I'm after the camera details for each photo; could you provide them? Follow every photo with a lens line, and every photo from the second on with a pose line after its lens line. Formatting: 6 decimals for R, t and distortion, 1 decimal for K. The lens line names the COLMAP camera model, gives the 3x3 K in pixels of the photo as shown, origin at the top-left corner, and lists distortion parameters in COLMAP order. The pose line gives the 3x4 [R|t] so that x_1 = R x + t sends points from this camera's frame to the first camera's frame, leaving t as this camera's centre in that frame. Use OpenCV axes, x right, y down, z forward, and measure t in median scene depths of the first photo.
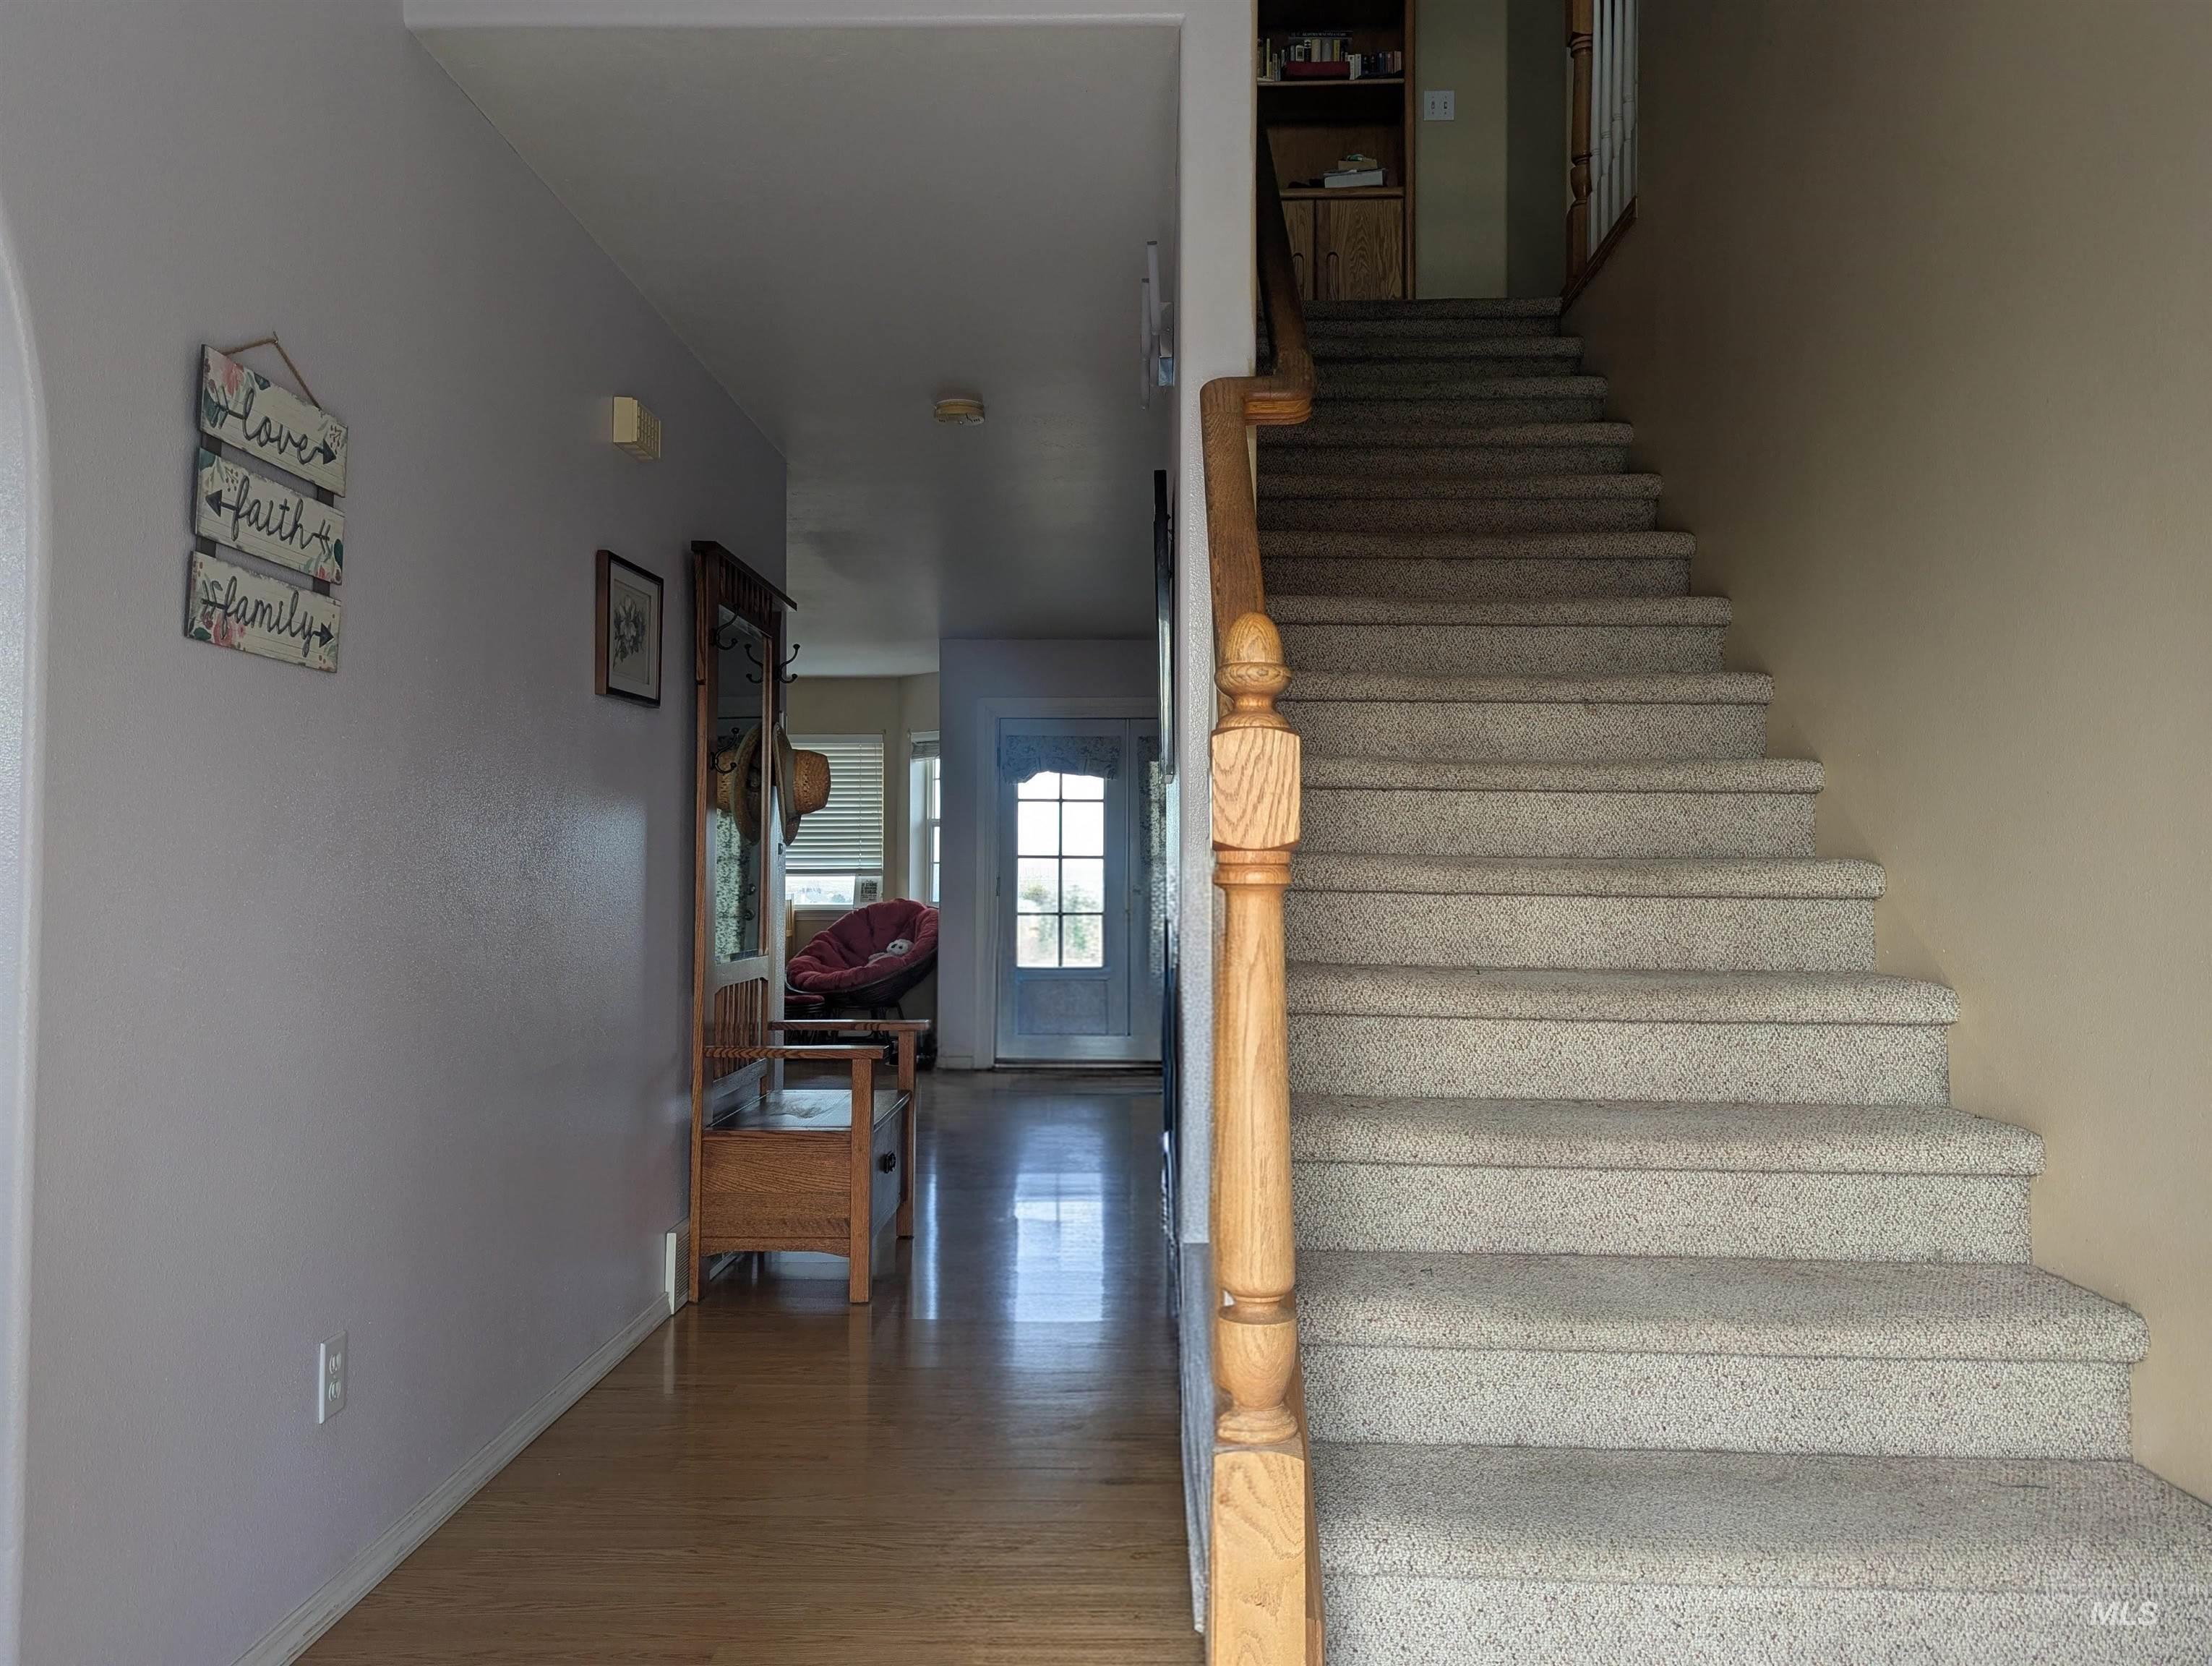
lens RADIAL K [[1655.7, 0, 1104.6], [0, 1655.7, 829.8], [0, 0, 1]] dist [0.080106, -0.087701]
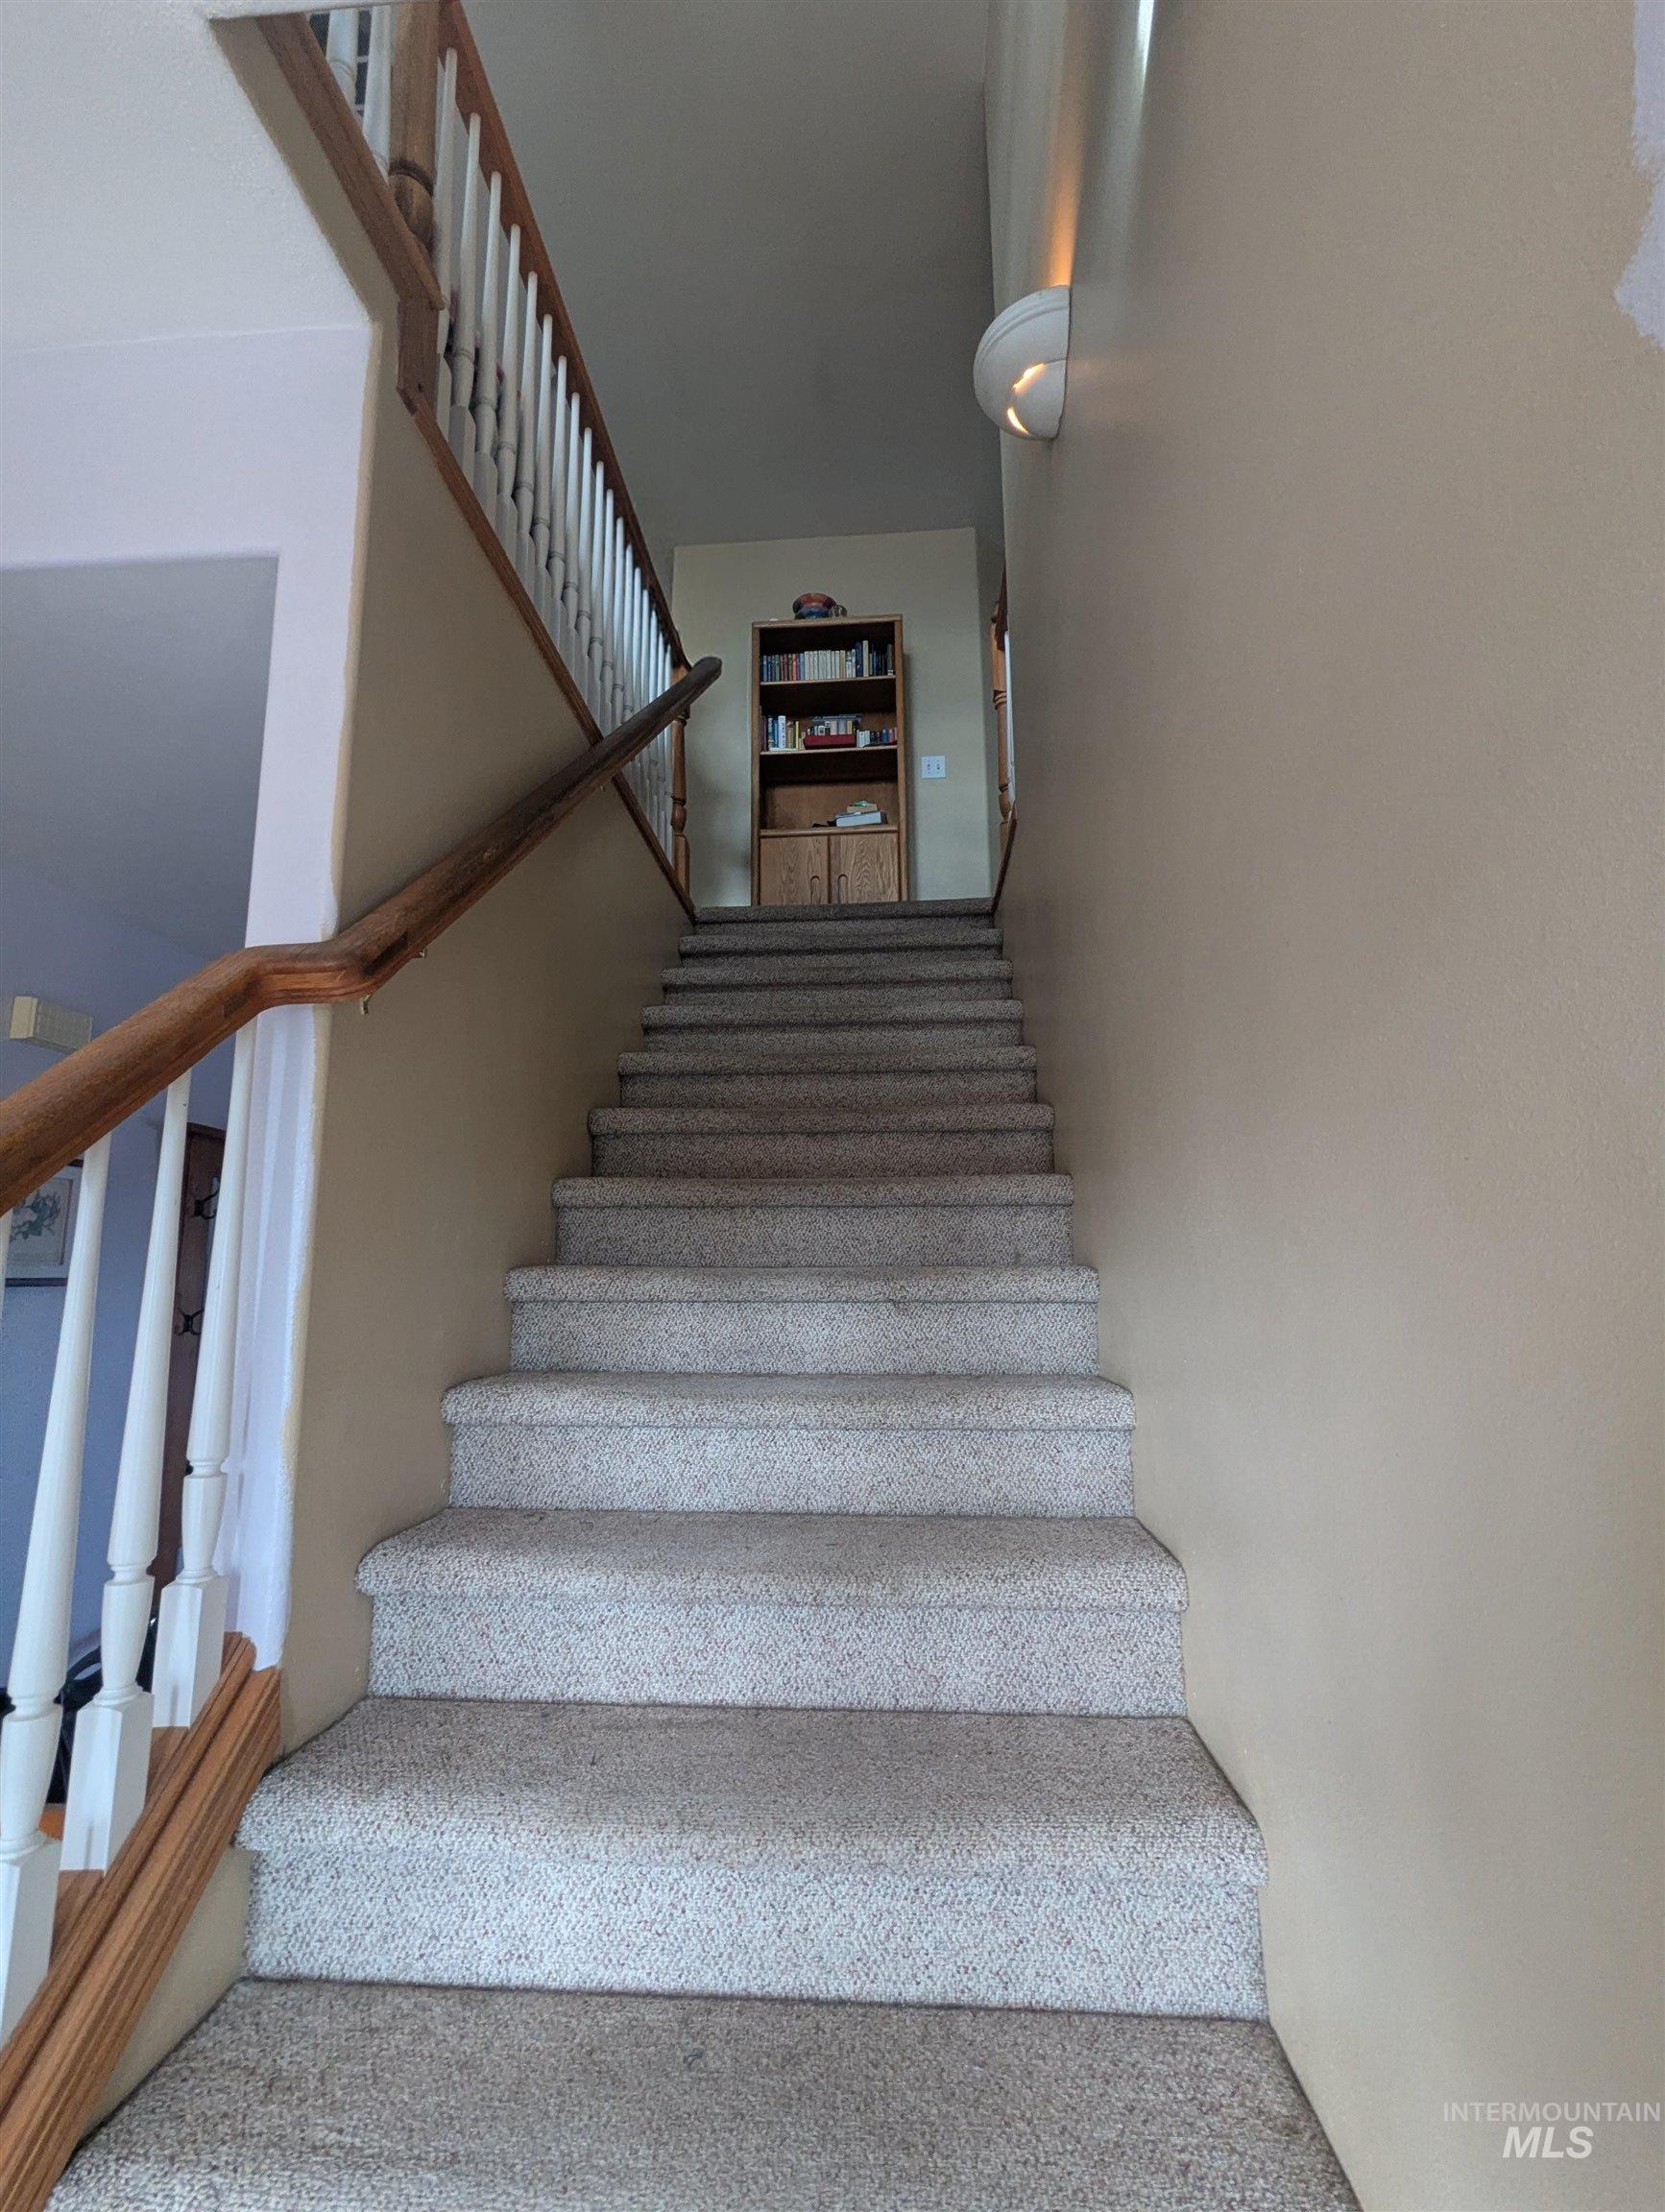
lens RADIAL K [[1070.1, 0, 839.2], [0, 1070.1, 1127.0], [0, 0, 1]] dist [-0.000530, -0.000288]
pose [[0.999248, -0.021140, -0.032503, 0.245159], [0.016530, 0.990562, -0.136068, -0.080127], [0.035073, 0.135428, 0.990166, 0.371656]]
